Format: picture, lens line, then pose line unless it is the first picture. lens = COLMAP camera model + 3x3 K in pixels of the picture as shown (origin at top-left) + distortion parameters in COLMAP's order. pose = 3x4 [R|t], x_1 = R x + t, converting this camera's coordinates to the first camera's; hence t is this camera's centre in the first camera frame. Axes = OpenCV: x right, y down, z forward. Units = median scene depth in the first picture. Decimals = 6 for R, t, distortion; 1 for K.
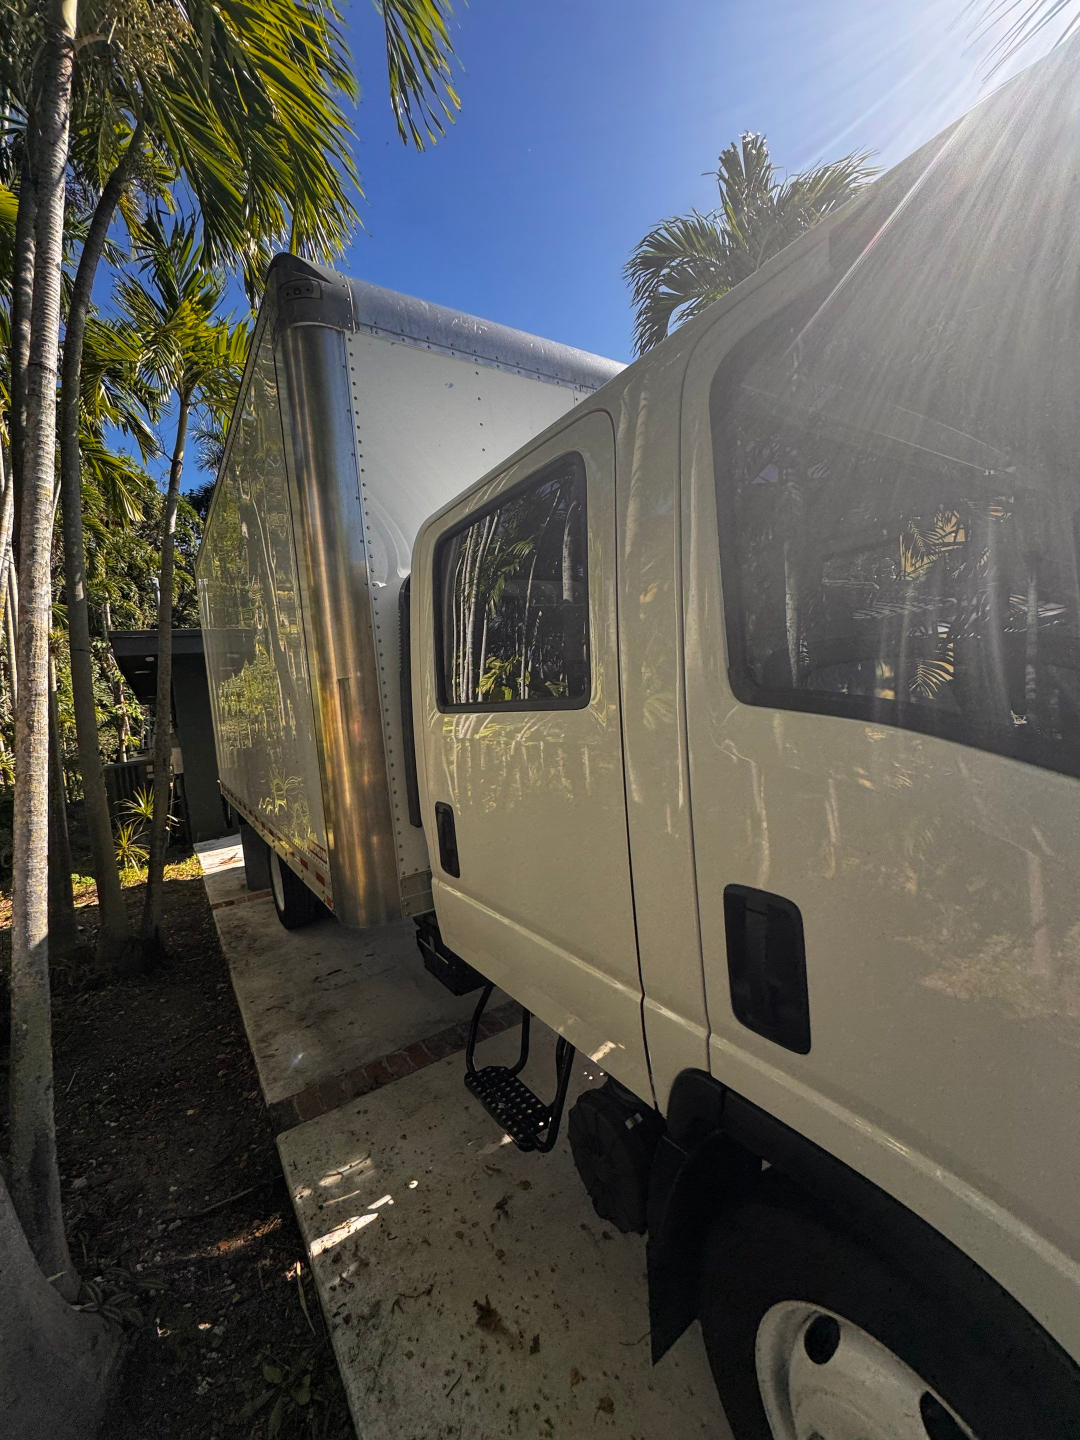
lens RADIAL K [[571.5, 0, 542.9], [0, 571.5, 715.9], [0, 0, 1]] dist [-0.002849, 0.000328]
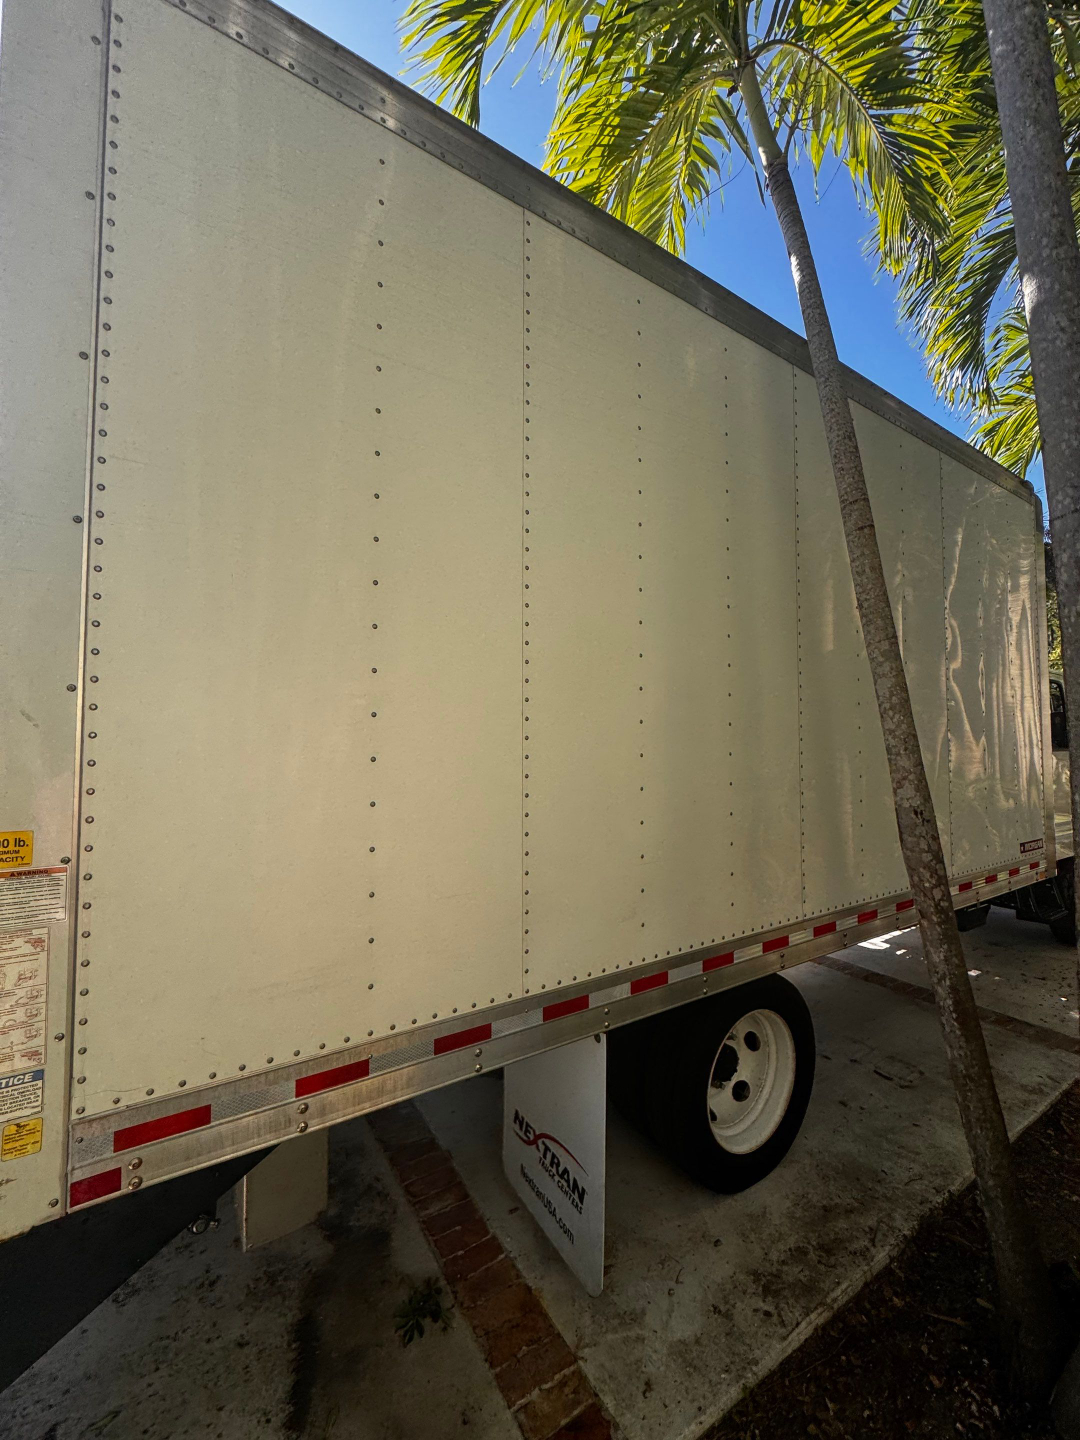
lens RADIAL K [[571.5, 0, 549.2], [0, 571.5, 724.6], [0, 0, 1]] dist [-0.002849, 0.000328]
pose [[0.024627, 0.119205, 0.992564, -1.852570], [0.039050, 0.991993, -0.120105, 0.061382], [-0.998934, 0.041718, 0.019775, 2.157975]]
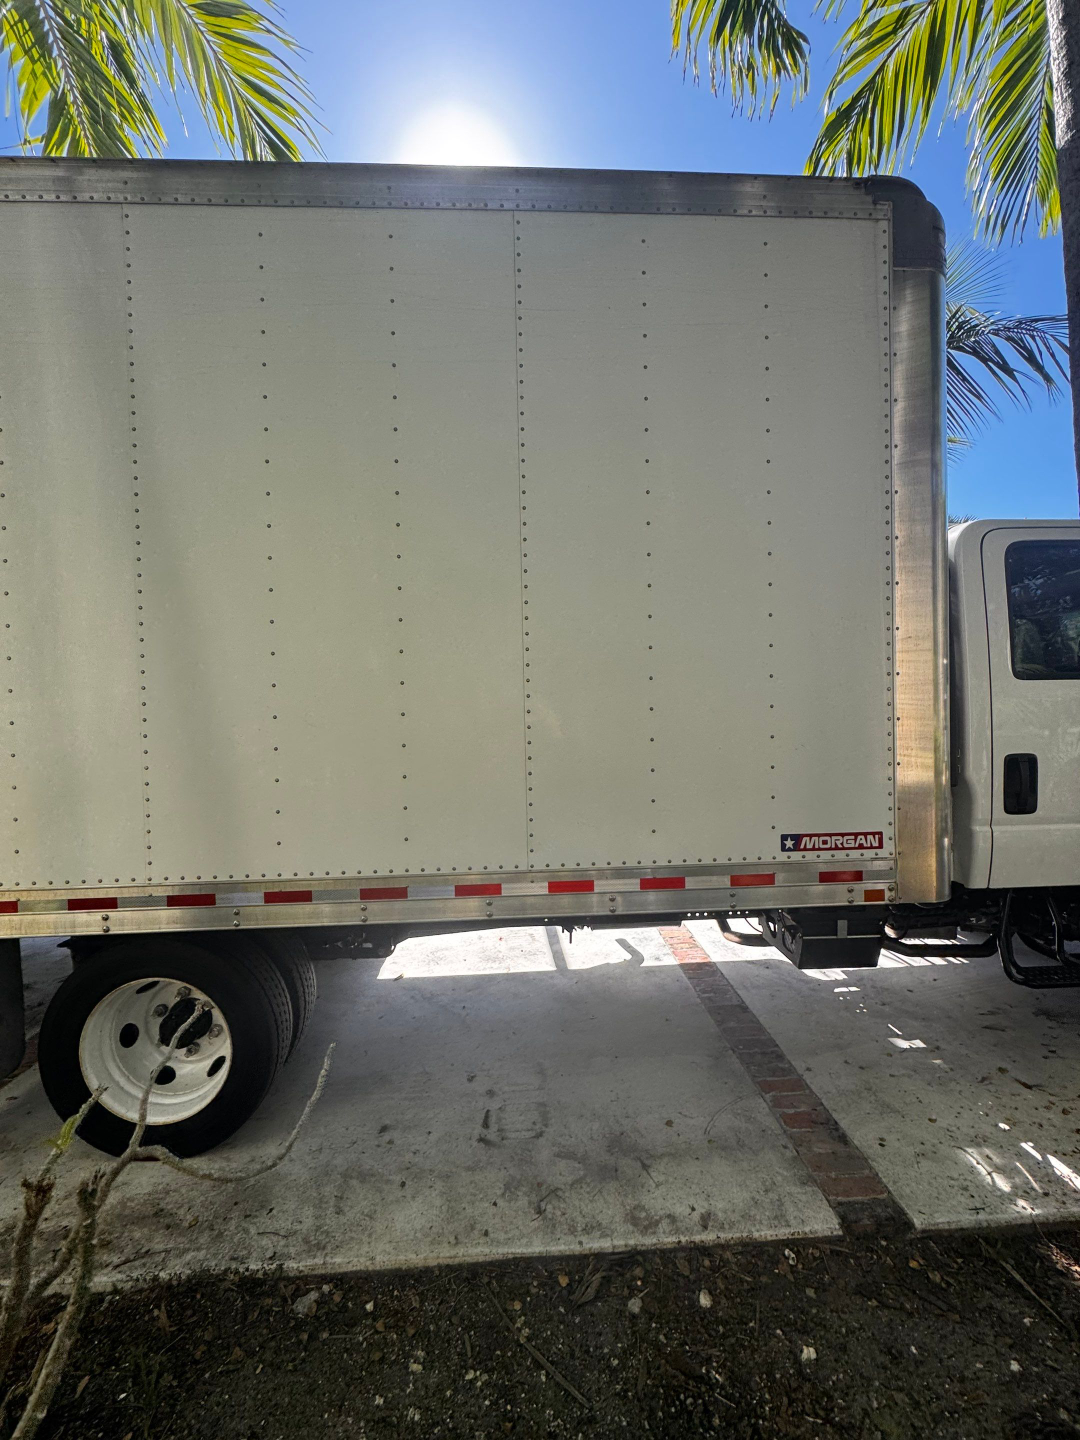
lens RADIAL K [[571.5, 0, 545.0], [0, 571.5, 725.6], [0, 0, 1]] dist [-0.002849, 0.000328]
pose [[0.520181, 0.051792, 0.852484, -1.304543], [0.013405, 0.997541, -0.068785, 0.121559], [-0.853951, 0.047208, 0.518207, 0.934840]]
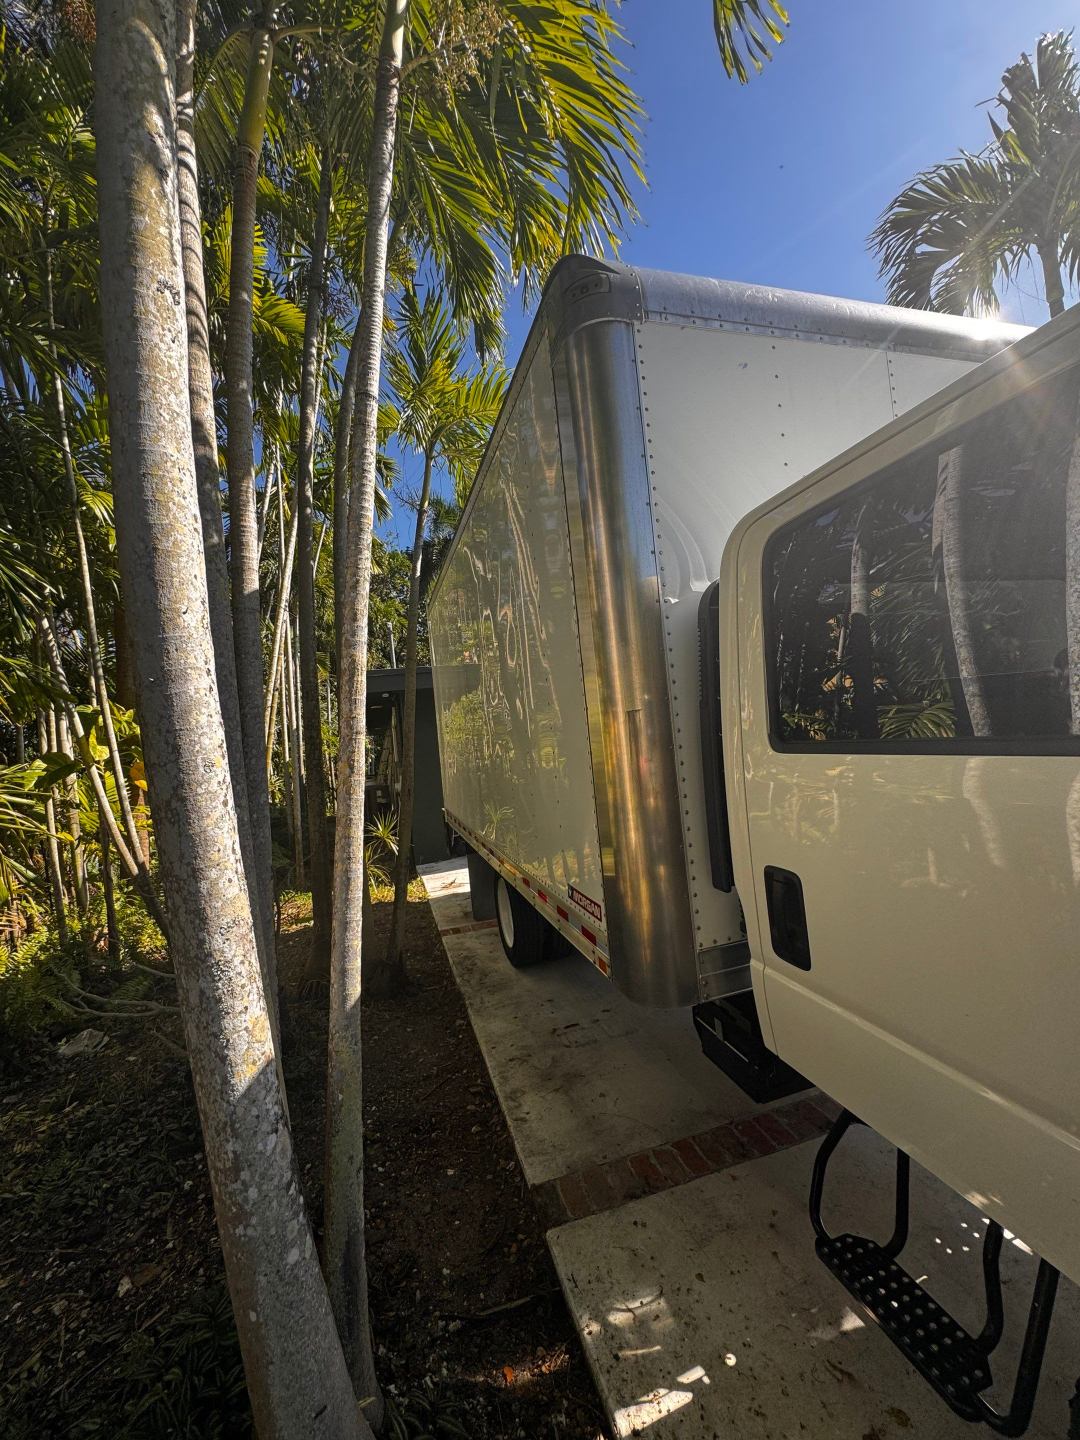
lens RADIAL K [[571.5, 0, 543.6], [0, 571.5, 716.3], [0, 0, 1]] dist [-0.002849, 0.000328]
pose [[0.952996, -0.011404, -0.302767, -0.183916], [-0.004108, 0.998713, -0.050548, -0.010525], [0.302954, 0.049416, 0.951723, 0.116133]]
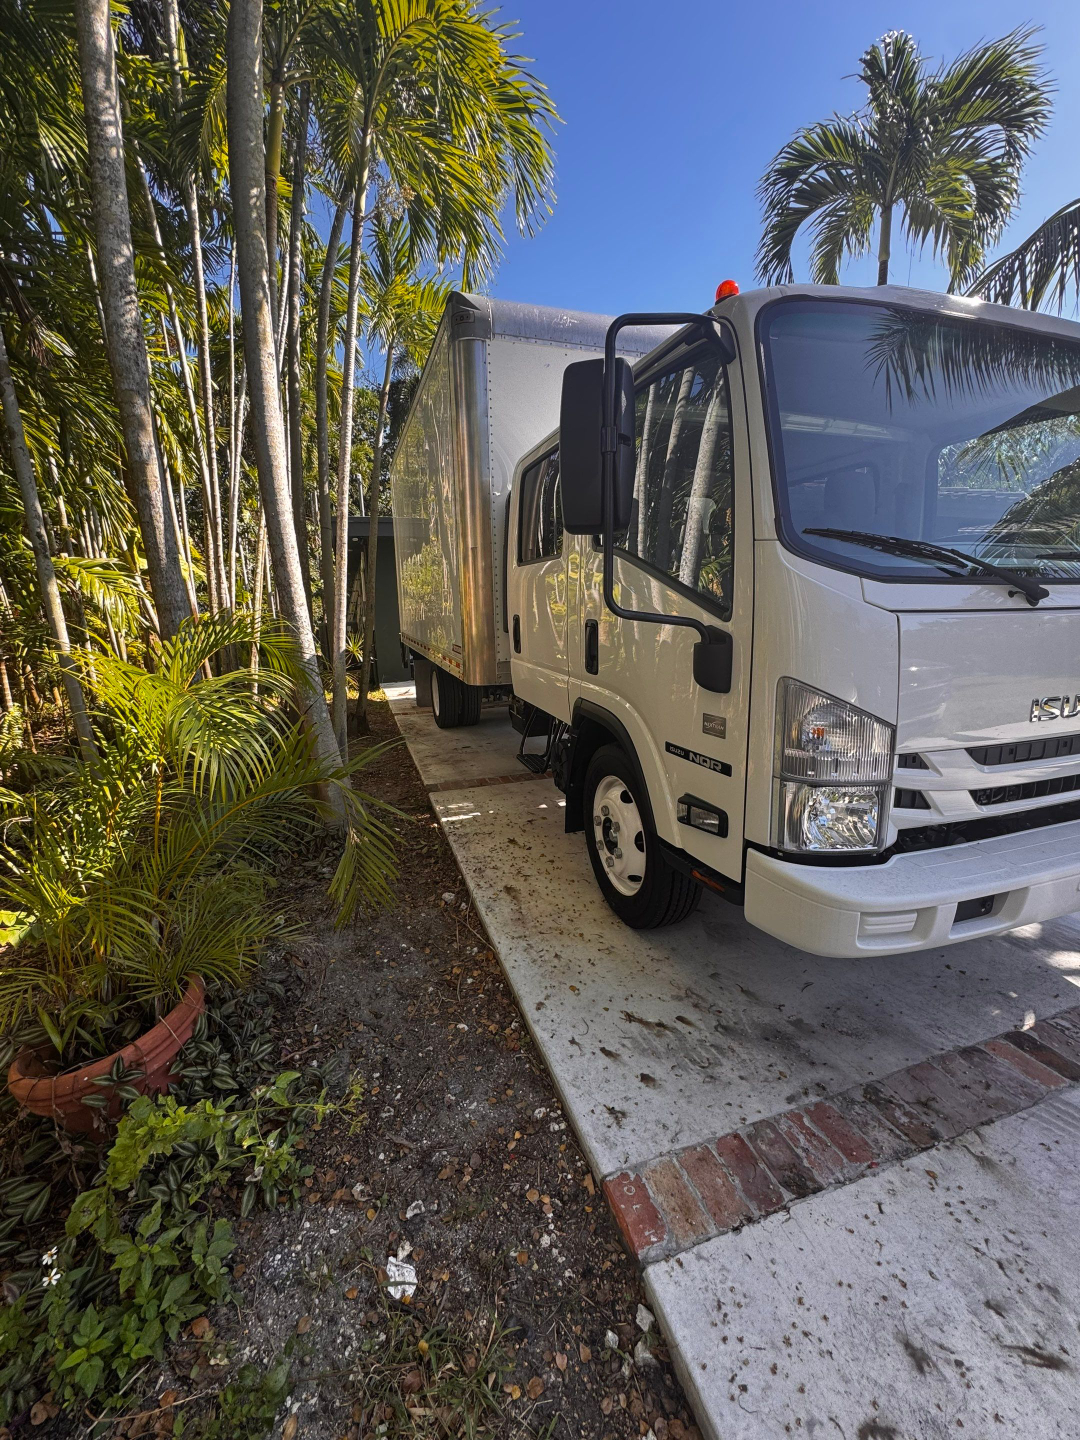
lens RADIAL K [[571.5, 0, 544.4], [0, 571.5, 715.8], [0, 0, 1]] dist [-0.002849, 0.000328]
pose [[0.962748, 0.122094, -0.241264, 0.319212], [-0.080443, 0.981182, 0.175532, 0.105306], [0.258156, -0.149585, 0.954453, -0.654753]]
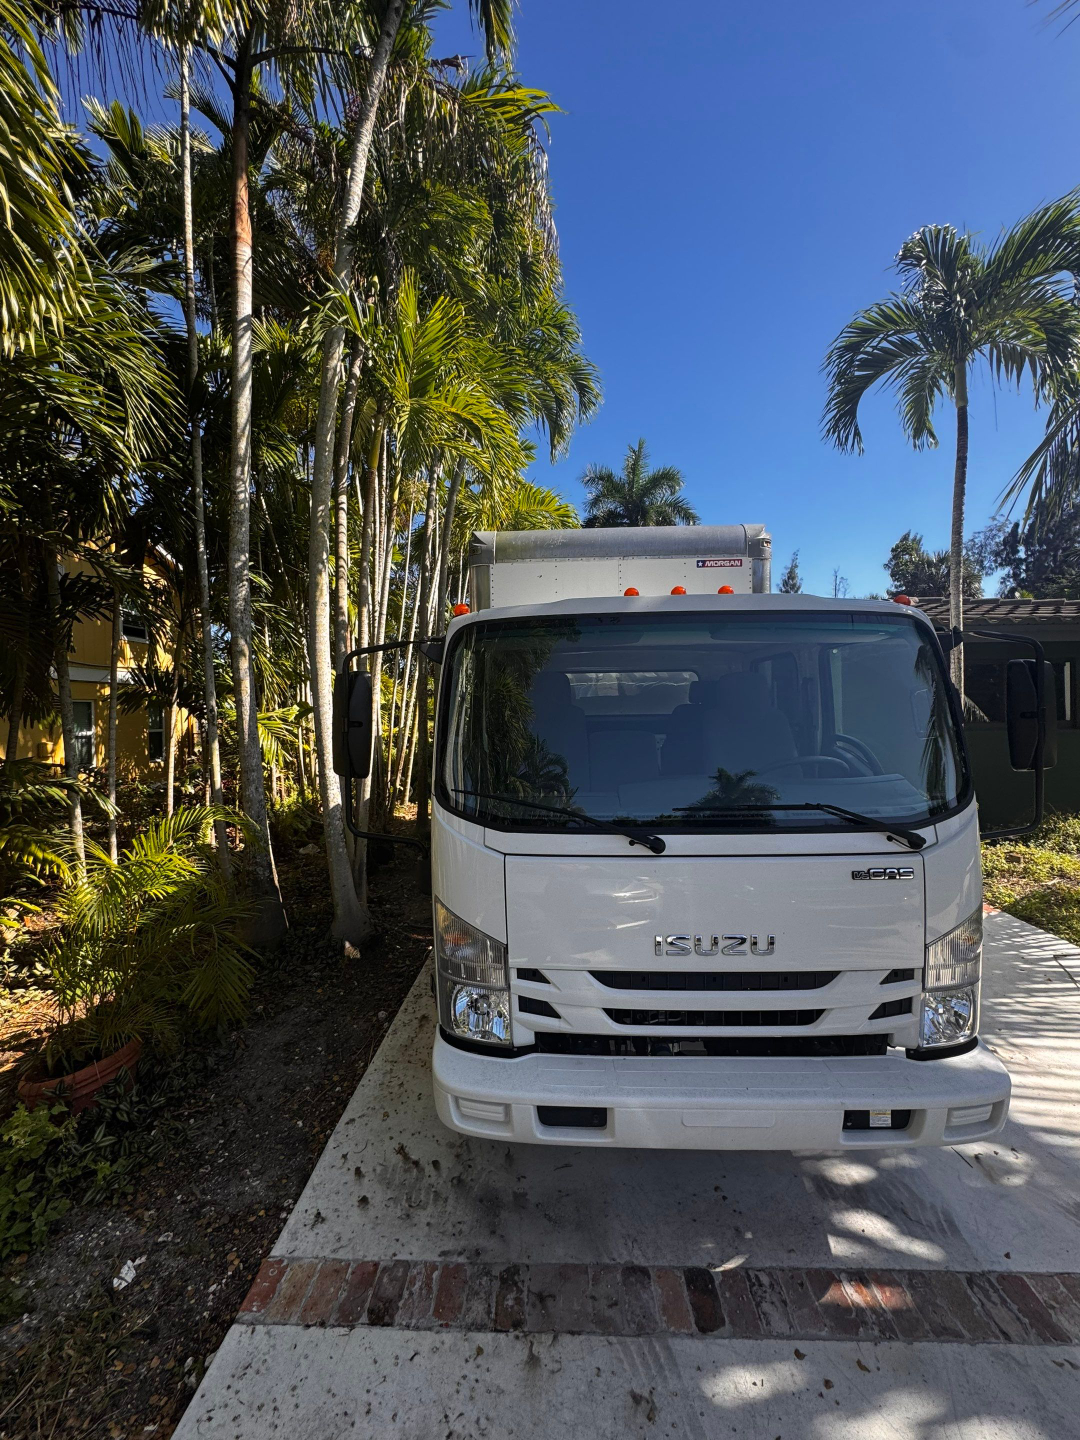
lens RADIAL K [[571.5, 0, 545.4], [0, 571.5, 717.7], [0, 0, 1]] dist [-0.002849, 0.000328]
pose [[0.809901, 0.092049, -0.579299, 0.999419], [-0.084891, 0.995606, 0.039516, -0.151711], [0.580391, 0.017173, 0.814157, -0.591277]]
